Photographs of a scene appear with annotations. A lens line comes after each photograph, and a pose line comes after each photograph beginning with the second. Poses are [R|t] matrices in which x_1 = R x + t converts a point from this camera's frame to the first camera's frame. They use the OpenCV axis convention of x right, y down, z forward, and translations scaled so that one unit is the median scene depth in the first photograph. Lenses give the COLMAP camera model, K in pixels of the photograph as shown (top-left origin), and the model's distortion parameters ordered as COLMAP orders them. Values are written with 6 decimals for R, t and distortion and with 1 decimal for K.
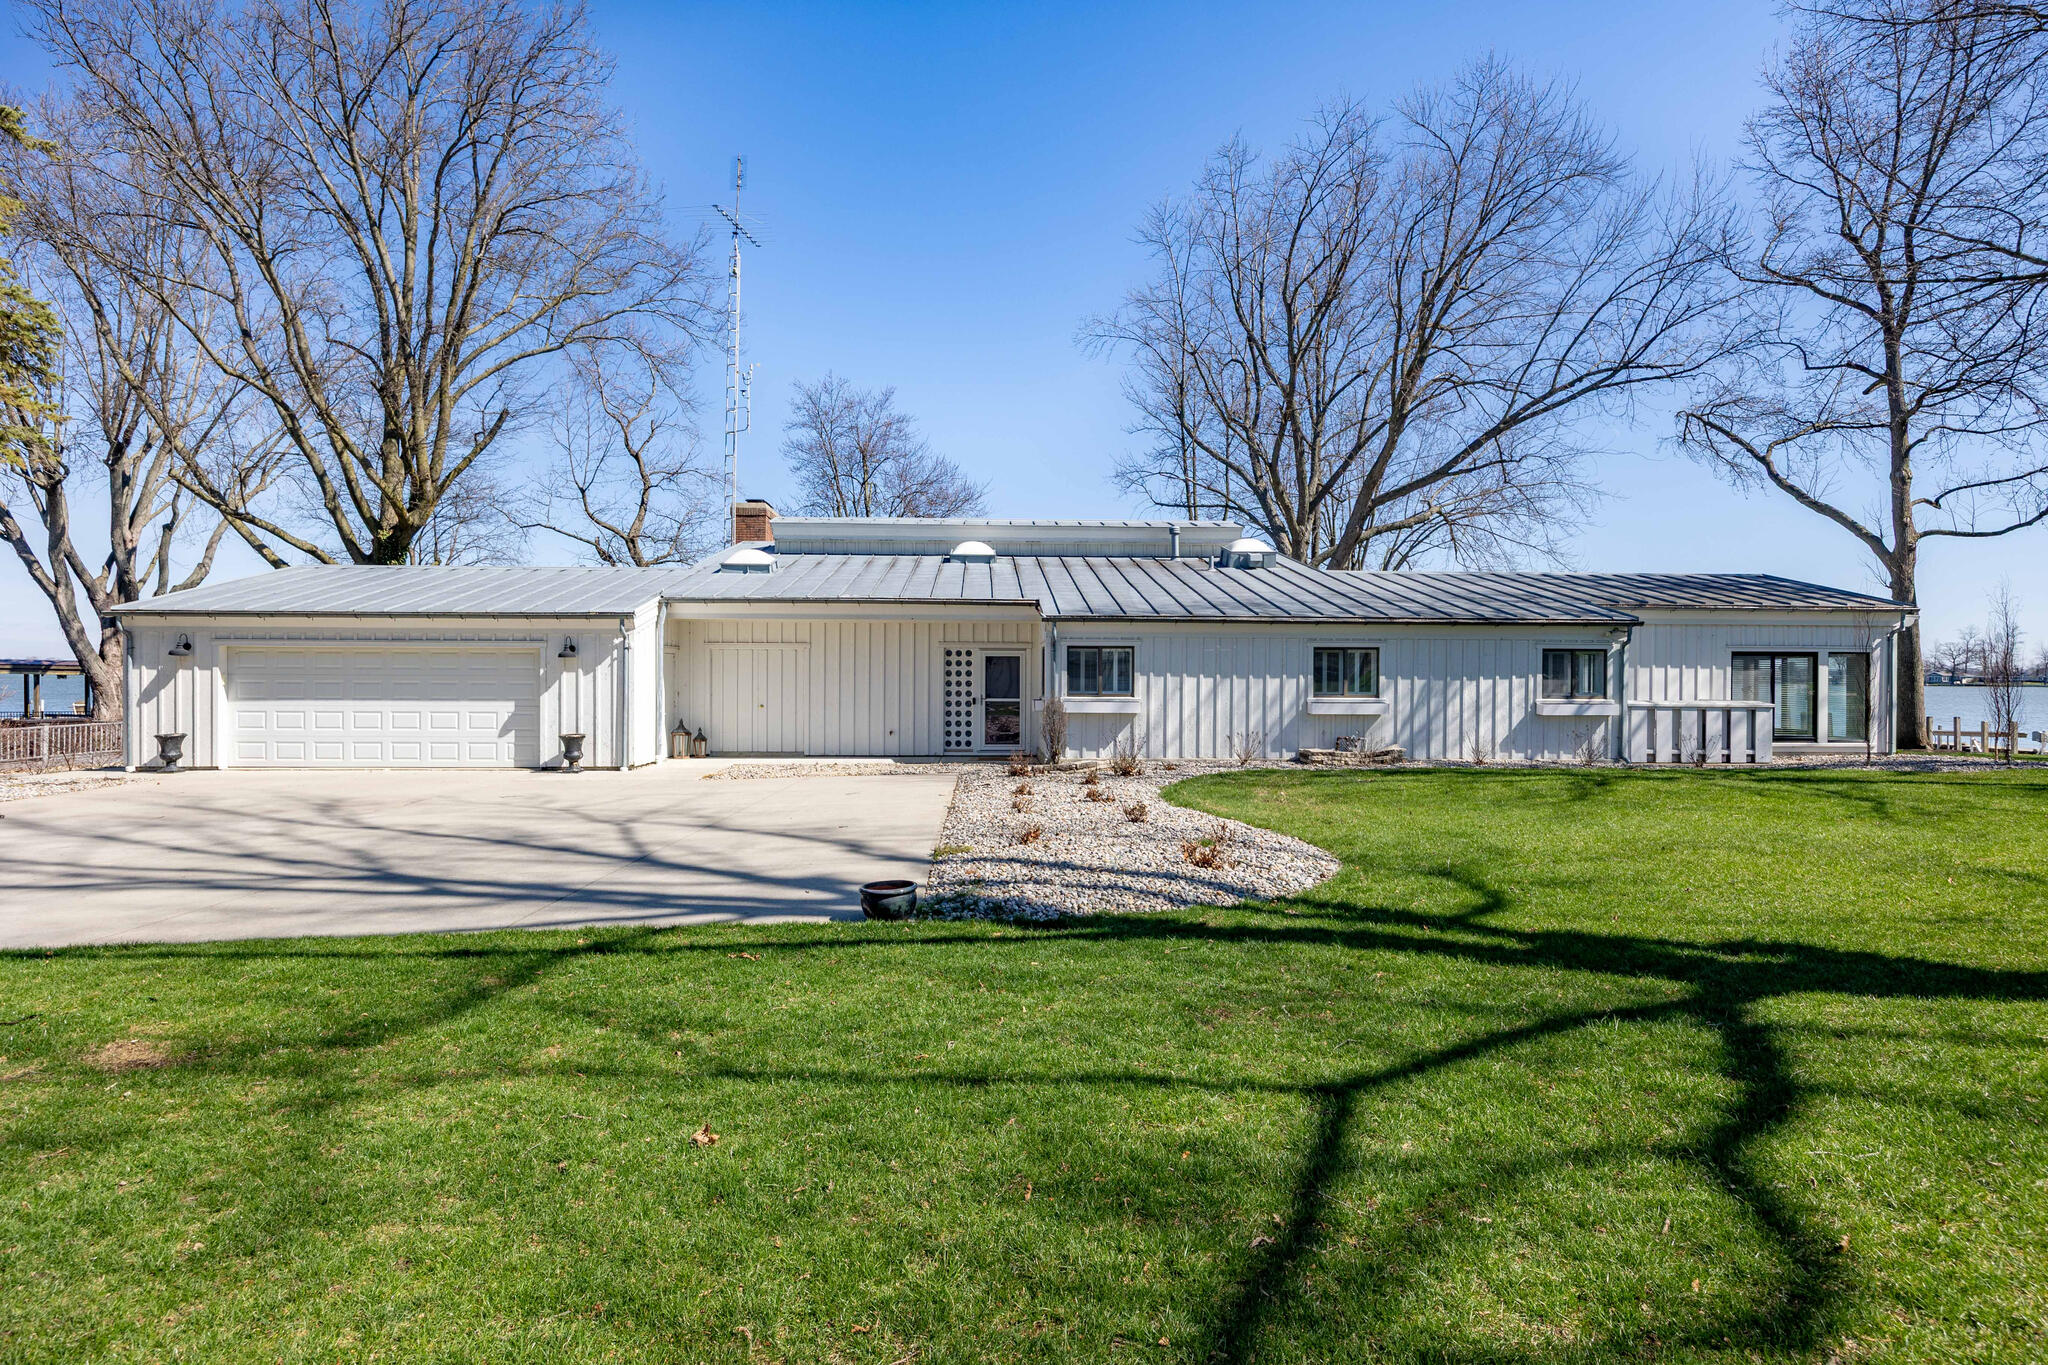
lens RADIAL K [[1105.8, 0, 1029.4], [0, 1105.8, 688.1], [0, 0, 1]] dist [-0.006477, -0.000747]
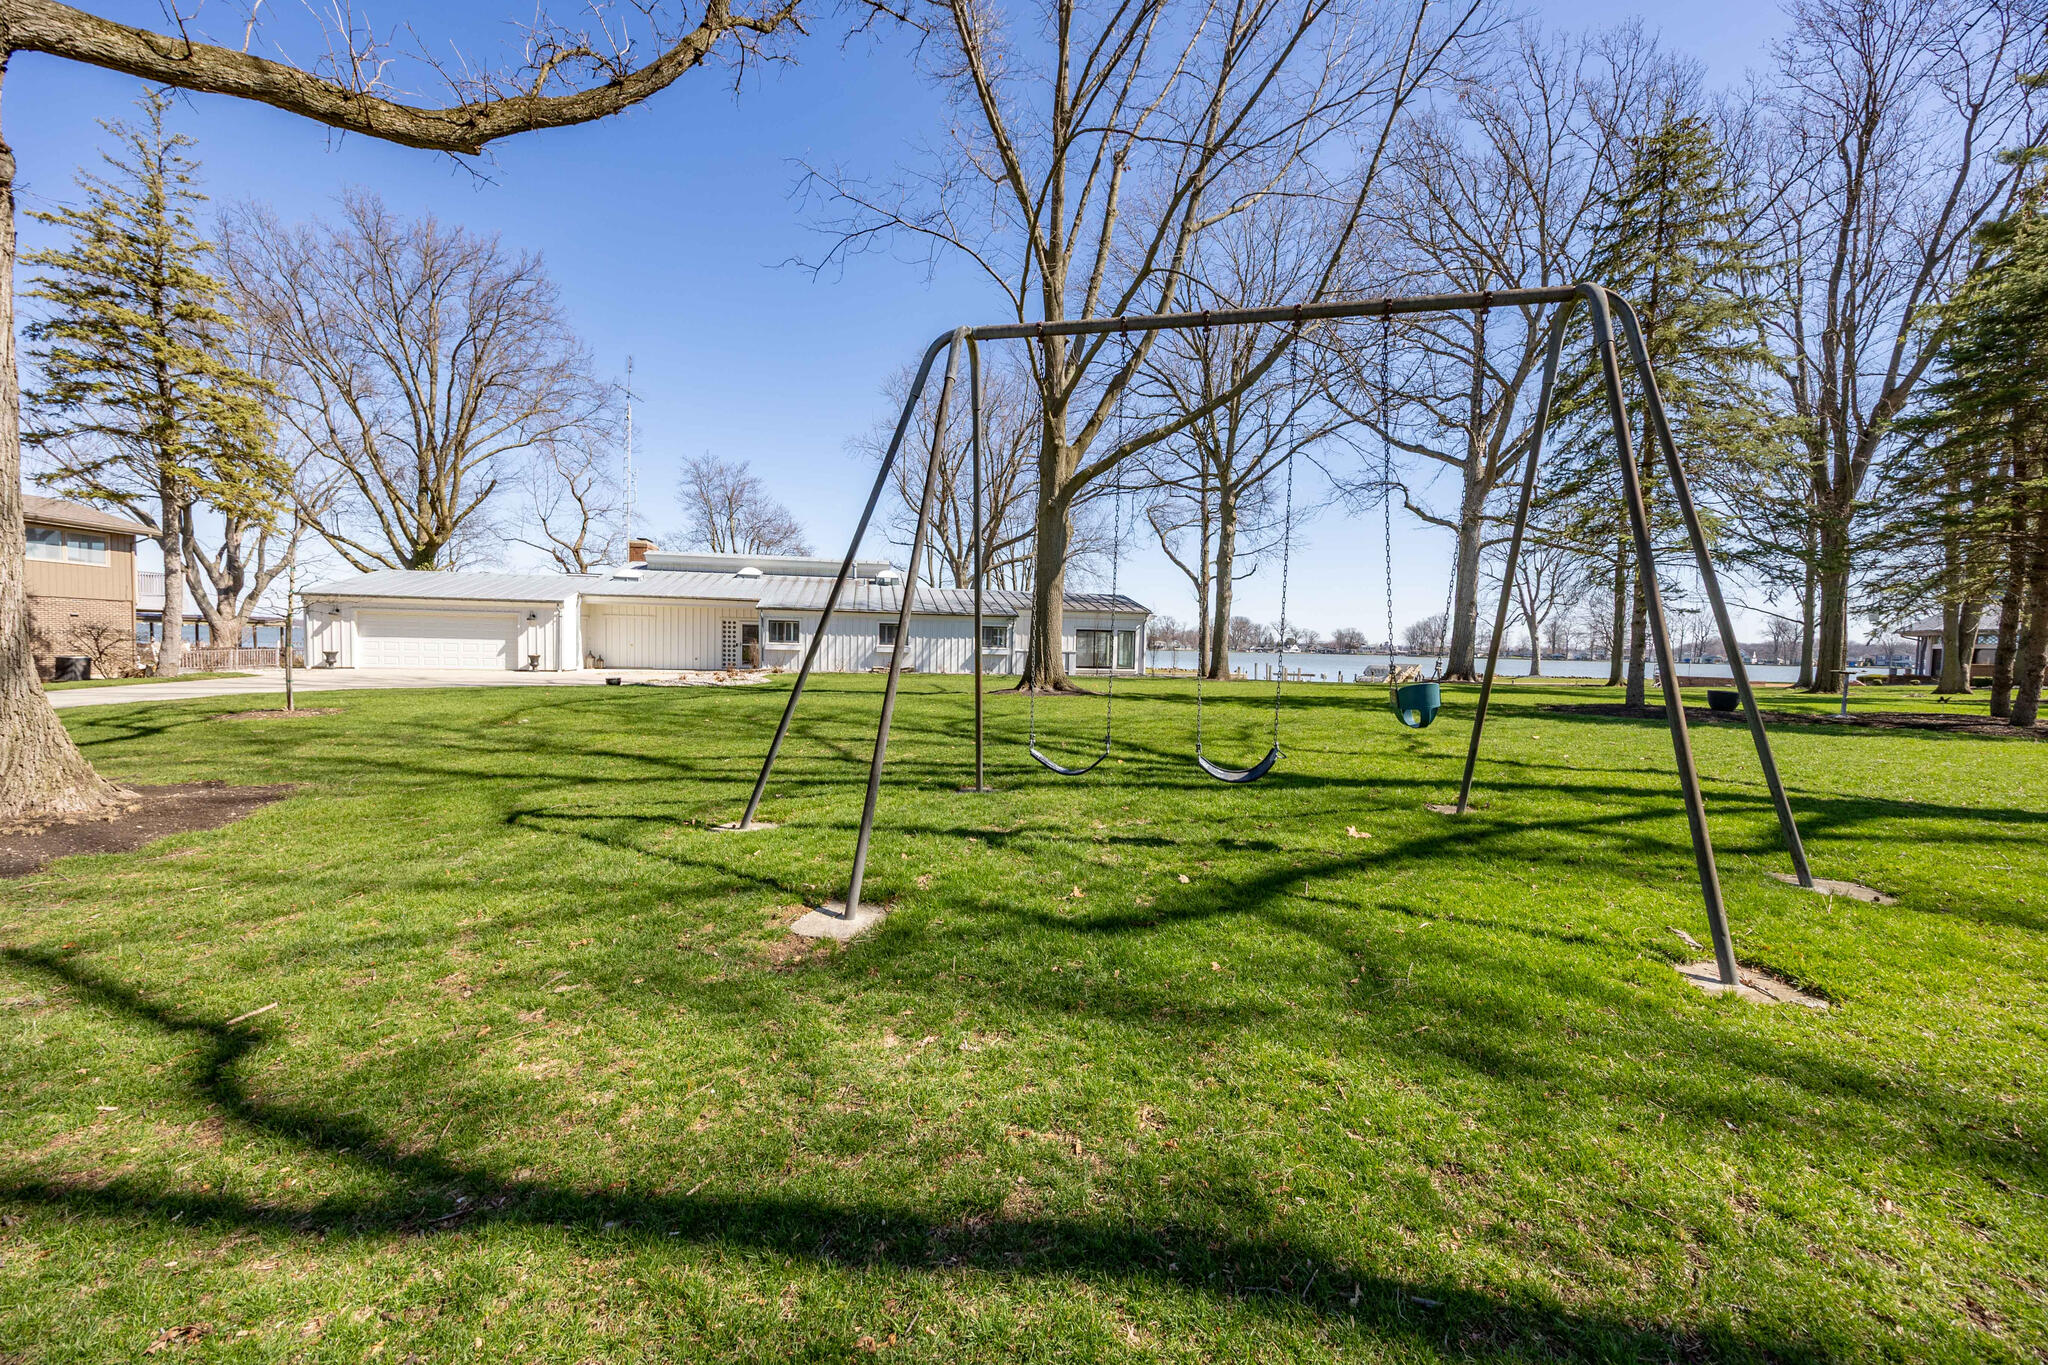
lens RADIAL K [[784.4, 0, 1024.0], [0, 784.4, 682.5], [0, 0, 1]] dist [0.001977, 0.000335]
pose [[0.987726, 0.010785, 0.155822, 0.183756], [-0.017152, 0.999069, 0.039576, 0.010511], [-0.155250, -0.041763, 0.986992, -0.417451]]
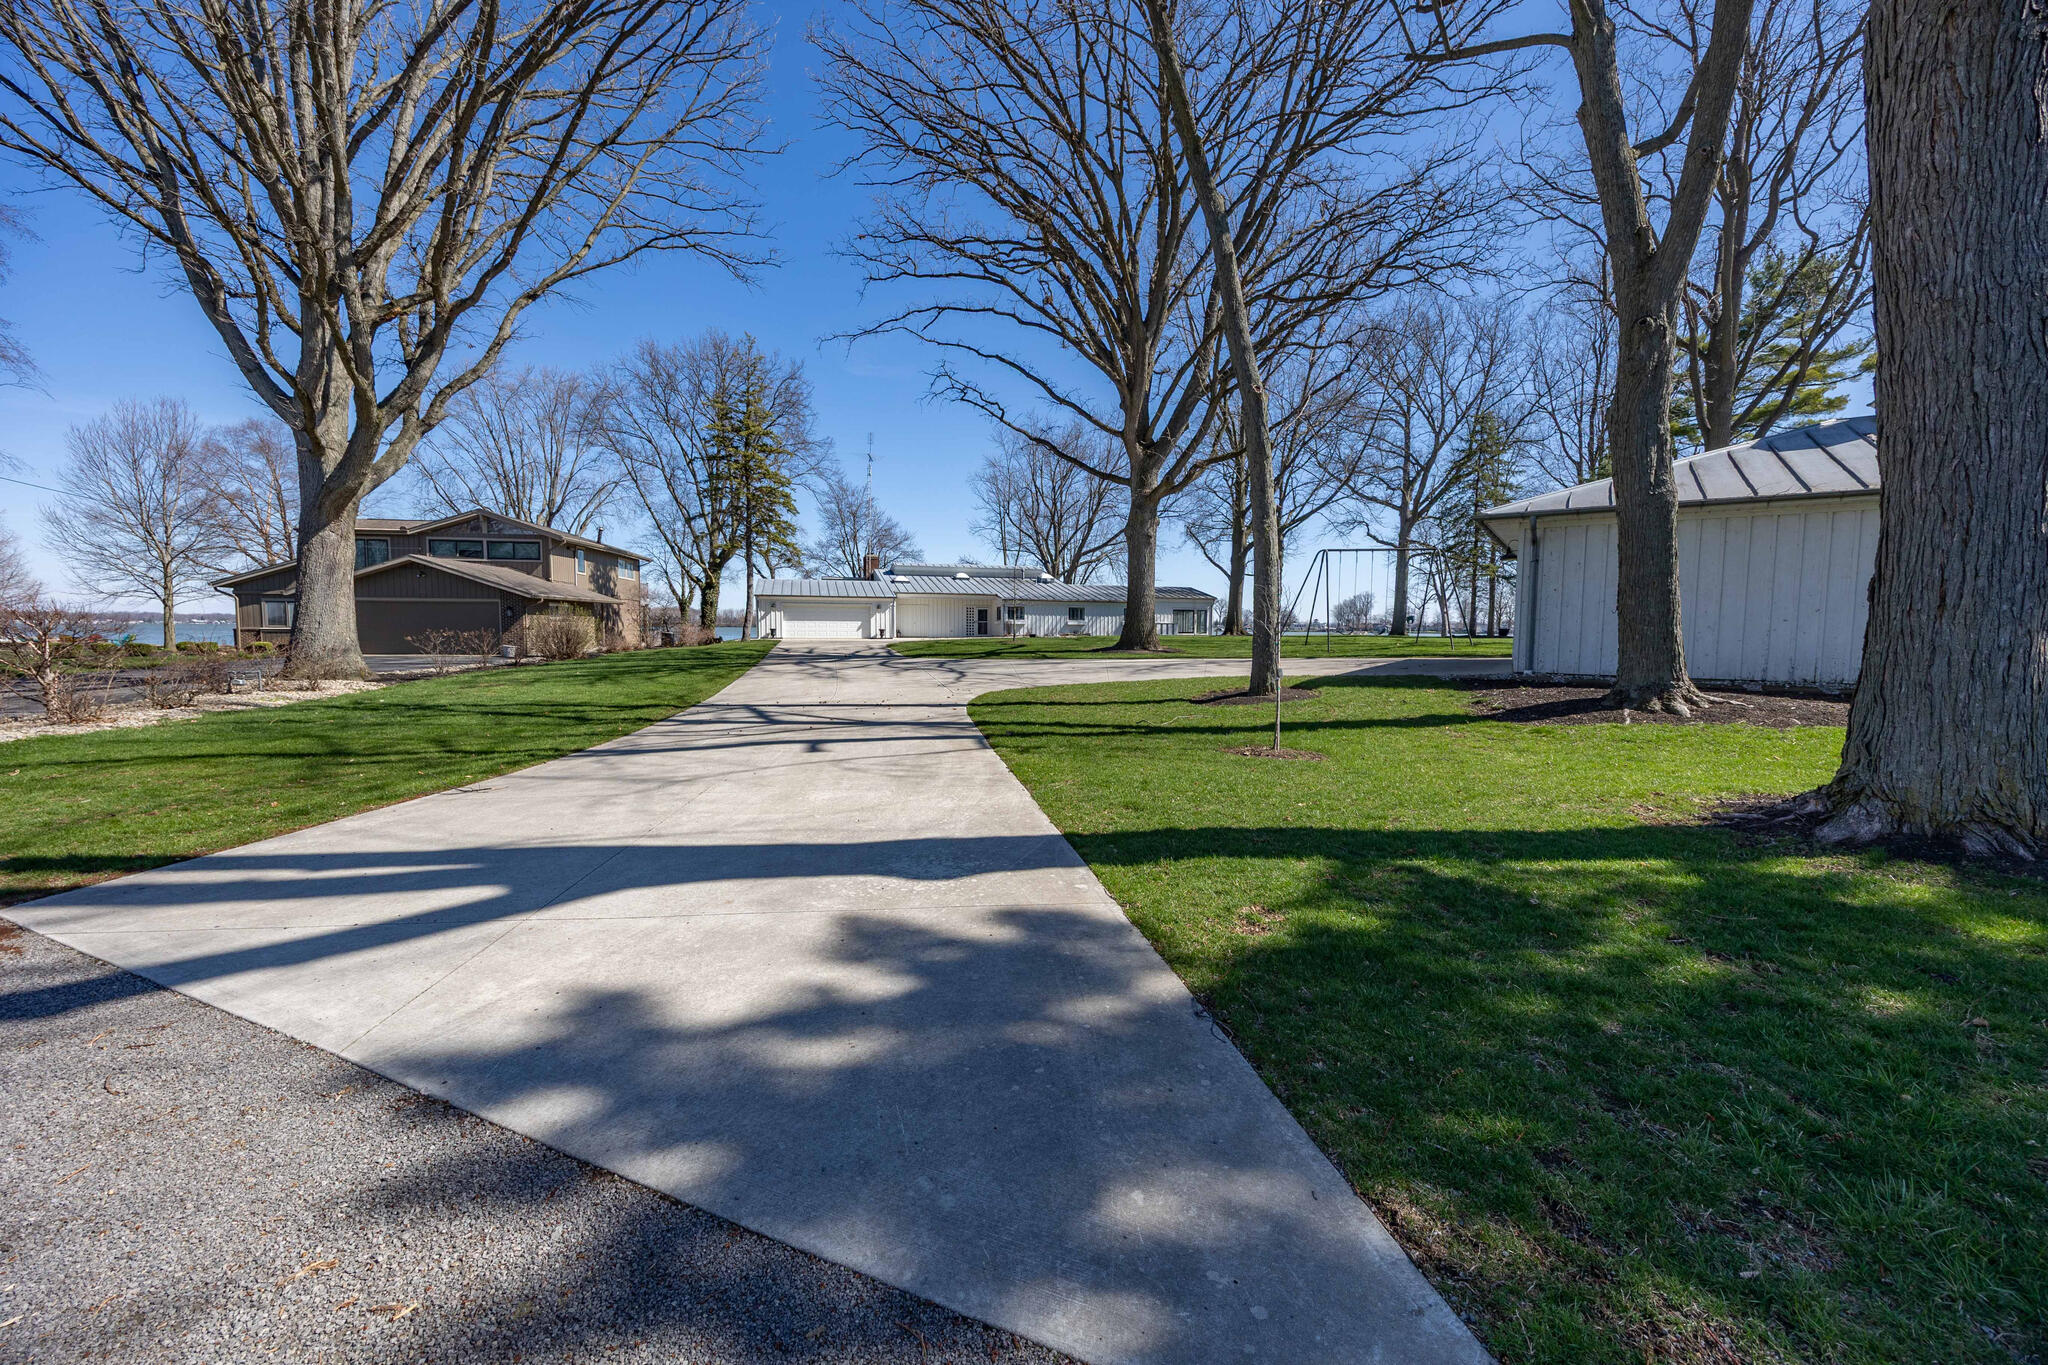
lens RADIAL K [[784.4, 0, 1024.0], [0, 784.4, 682.5], [0, 0, 1]] dist [0.001977, 0.000335]
pose [[0.972228, -0.013747, 0.233632, -0.335956], [-0.000452, 0.998161, 0.060613, 0.036300], [-0.234036, -0.059035, 0.970434, -1.024934]]
